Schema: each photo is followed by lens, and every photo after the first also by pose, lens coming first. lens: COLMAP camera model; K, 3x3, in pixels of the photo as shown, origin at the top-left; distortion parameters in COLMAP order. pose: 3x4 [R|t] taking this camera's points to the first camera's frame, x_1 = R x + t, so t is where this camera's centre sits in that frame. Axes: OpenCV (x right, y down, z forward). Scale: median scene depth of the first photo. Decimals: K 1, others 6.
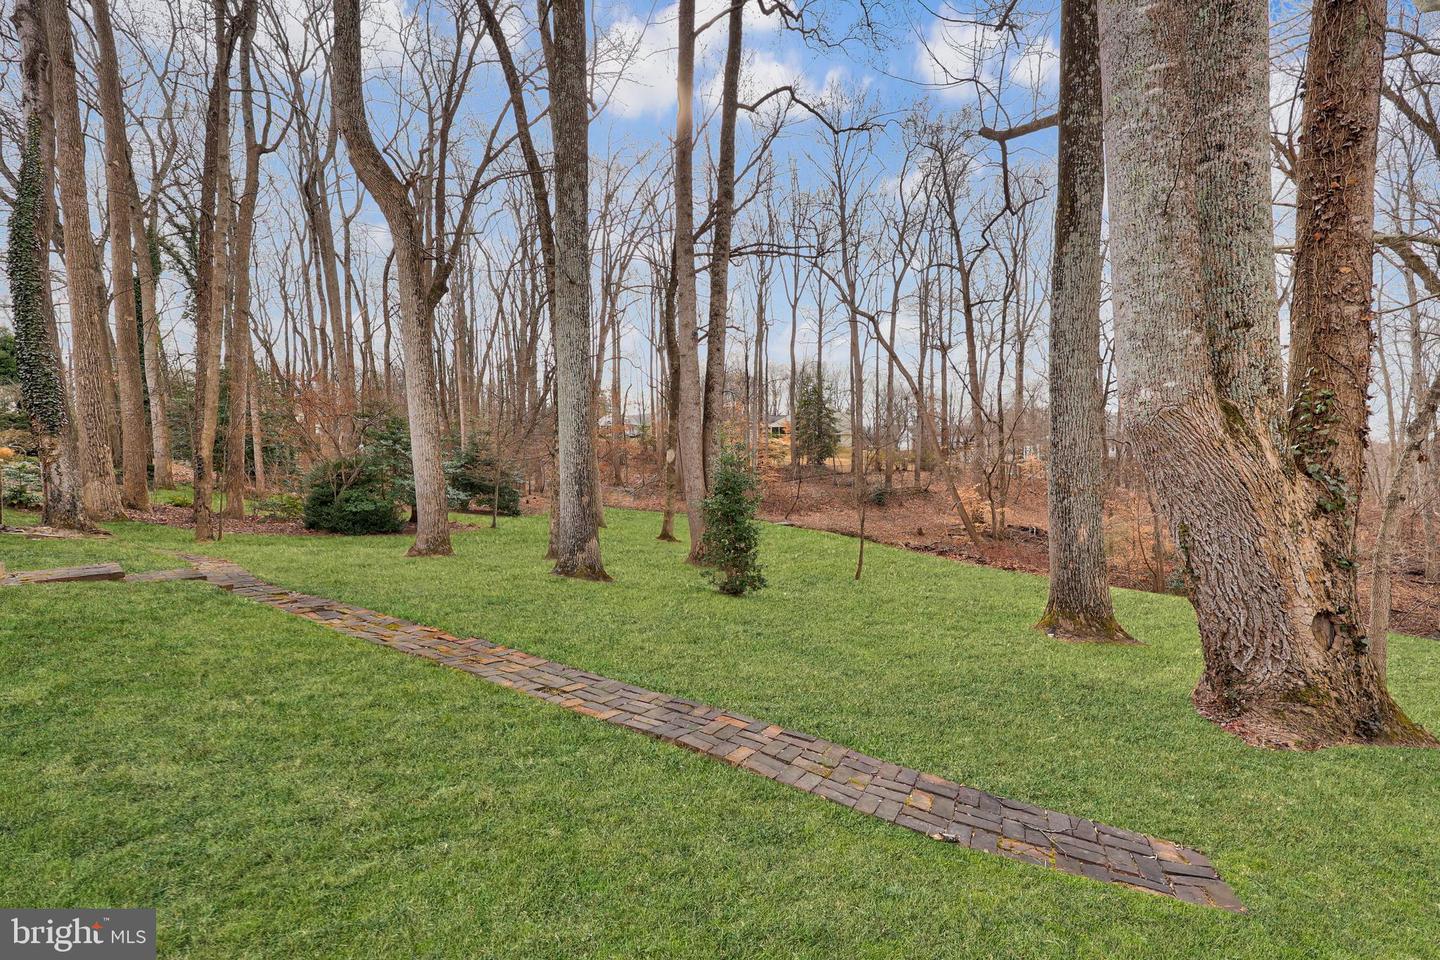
lens RADIAL K [[611.4, 0, 712.6], [0, 611.4, 481.7], [0, 0, 1]] dist [0.001323, -0.000494]
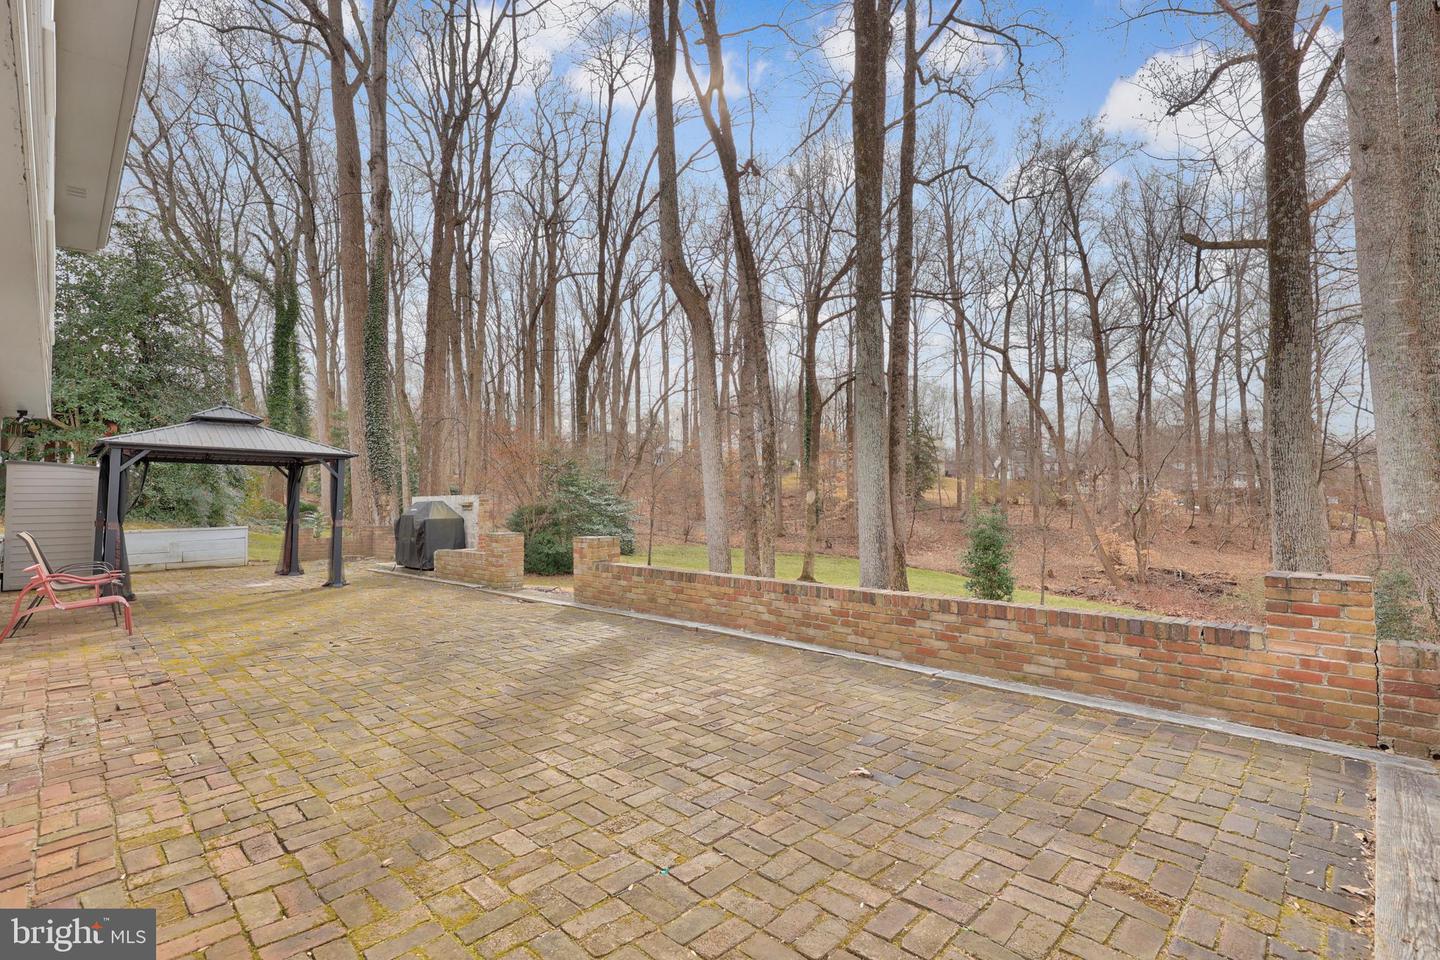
lens RADIAL K [[644.5, 0, 770.1], [0, 644.5, 484.9], [0, 0, 1]] dist [0.000613, 0.000698]
pose [[0.997268, -0.000711, -0.073860, -0.347024], [-0.003097, 0.998671, -0.051439, -0.045818], [0.073799, 0.051527, 0.995941, -0.351329]]
